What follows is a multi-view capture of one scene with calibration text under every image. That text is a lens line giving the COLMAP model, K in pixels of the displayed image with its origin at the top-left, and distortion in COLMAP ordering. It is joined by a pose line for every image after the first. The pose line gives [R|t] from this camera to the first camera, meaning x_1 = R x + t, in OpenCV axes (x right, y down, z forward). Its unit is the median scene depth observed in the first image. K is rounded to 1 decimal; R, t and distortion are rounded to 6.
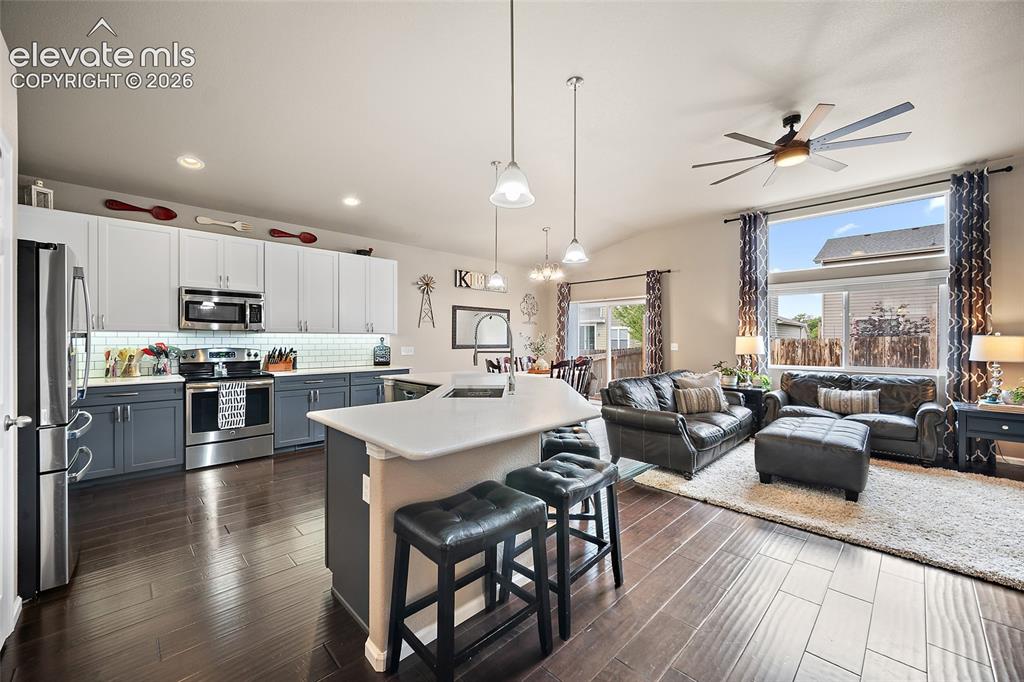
lens RADIAL K [[400.8, 0, 510.3], [0, 400.8, 340.9], [0, 0, 1]] dist [-0.002853, 0.000463]
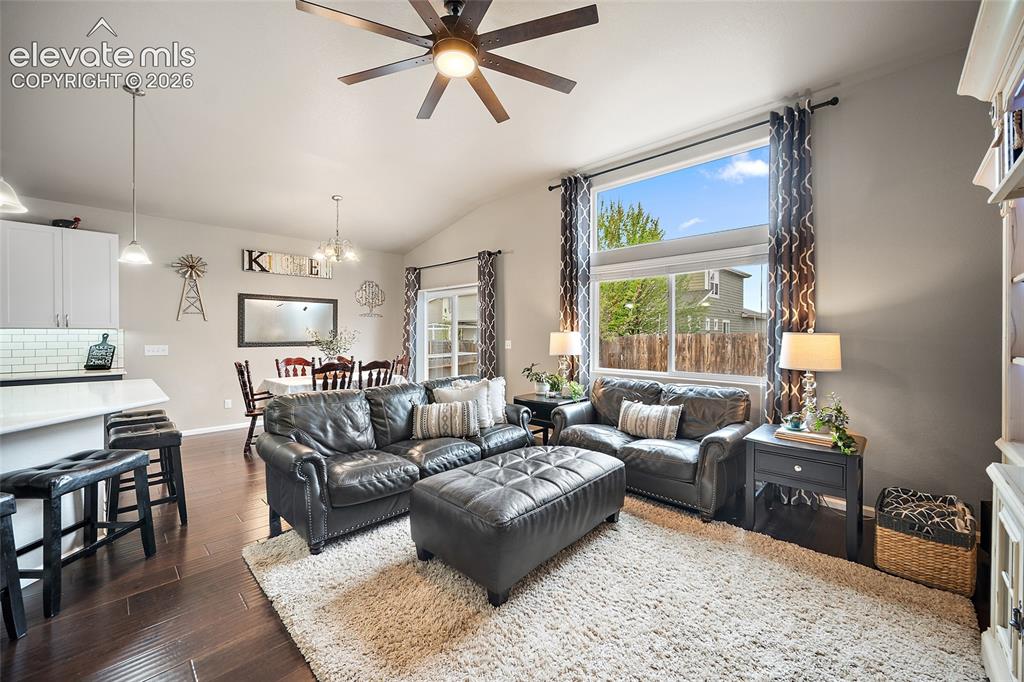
lens RADIAL K [[400.8, 0, 513.8], [0, 400.8, 334.7], [0, 0, 1]] dist [-0.002853, 0.000463]
pose [[0.999783, 0.000636, 0.020821, 0.471740], [-0.000663, 0.999999, 0.001279, -0.007479], [-0.020820, -0.001293, 0.999782, 0.209682]]
